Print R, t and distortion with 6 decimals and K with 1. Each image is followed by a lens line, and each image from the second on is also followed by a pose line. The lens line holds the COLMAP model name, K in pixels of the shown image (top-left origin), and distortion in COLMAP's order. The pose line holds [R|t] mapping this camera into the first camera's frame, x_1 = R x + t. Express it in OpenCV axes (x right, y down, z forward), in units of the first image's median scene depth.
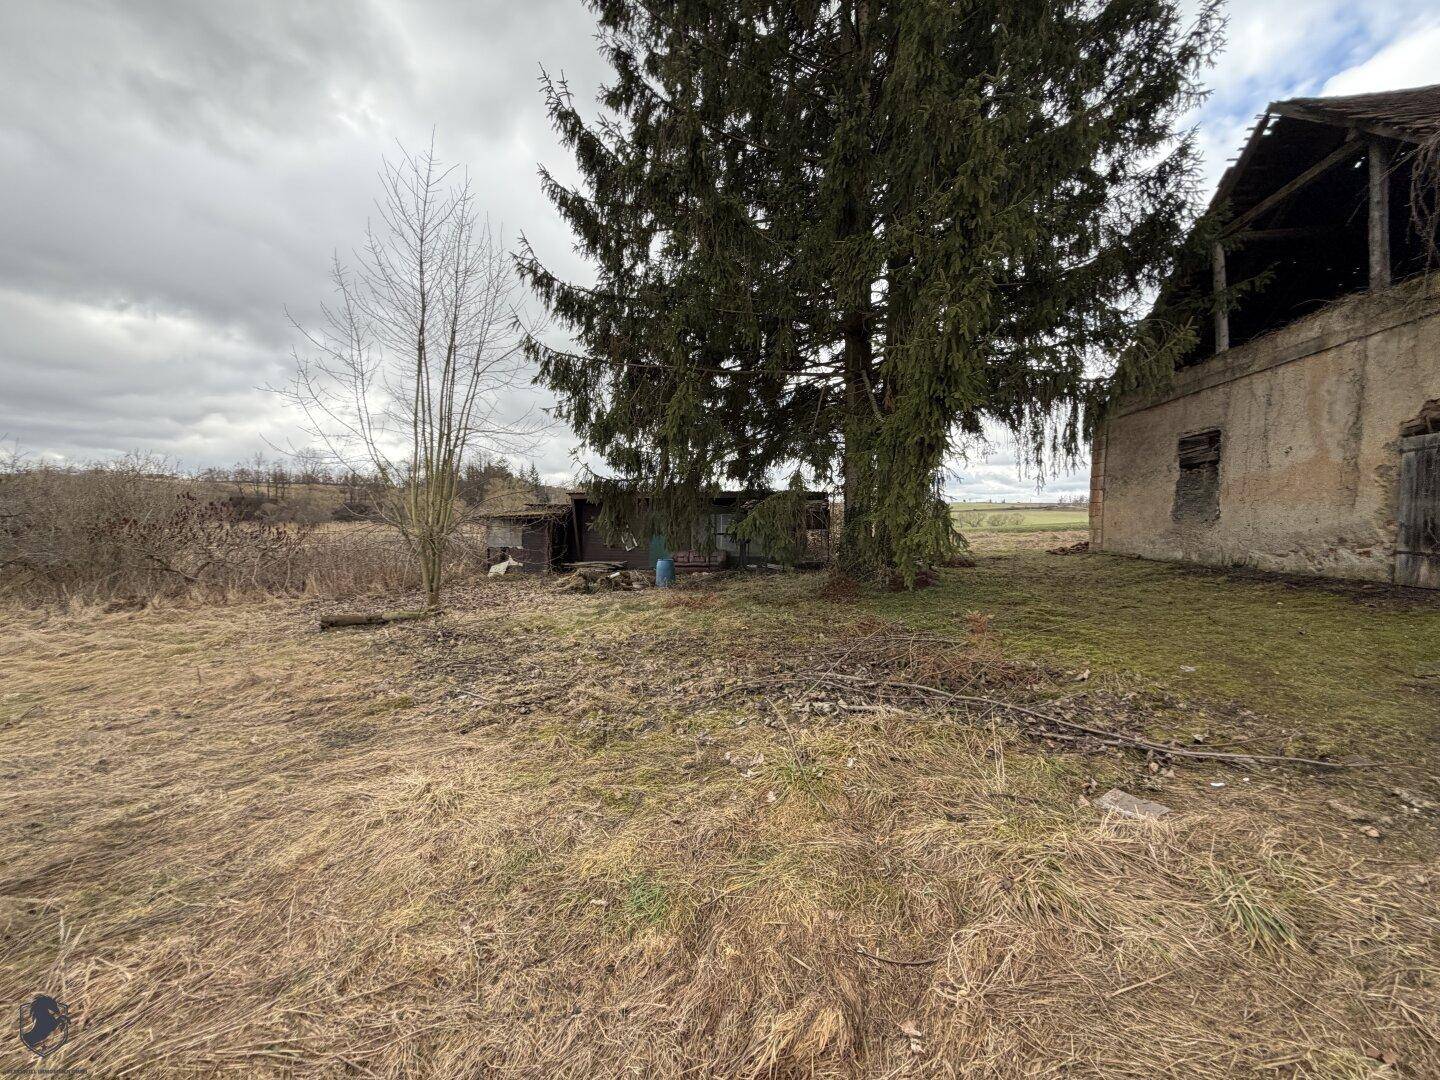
lens RADIAL K [[564.9, 0, 698.0], [0, 564.9, 537.4], [0, 0, 1]] dist [-0.000880, 0.000517]
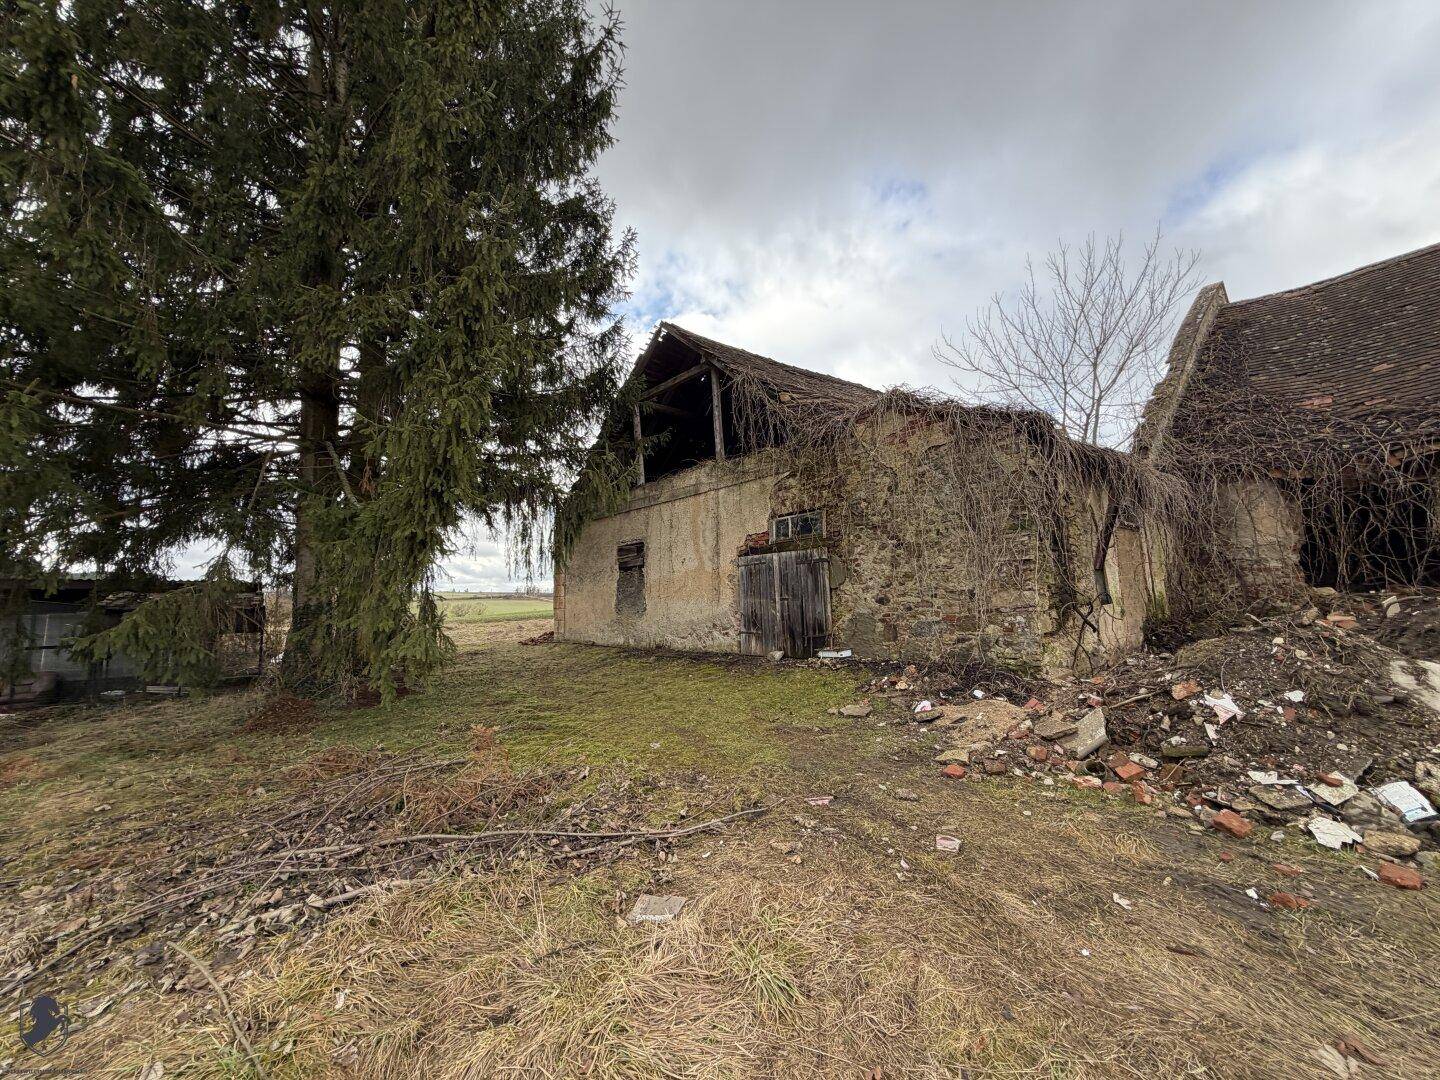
lens RADIAL K [[564.9, 0, 698.0], [0, 564.9, 537.4], [0, 0, 1]] dist [-0.000880, 0.000517]
pose [[0.621067, 0.067250, 0.780867, -0.021032], [0.051093, 0.990719, -0.125960, -0.030857], [-0.782090, 0.118127, 0.611867, 0.102230]]
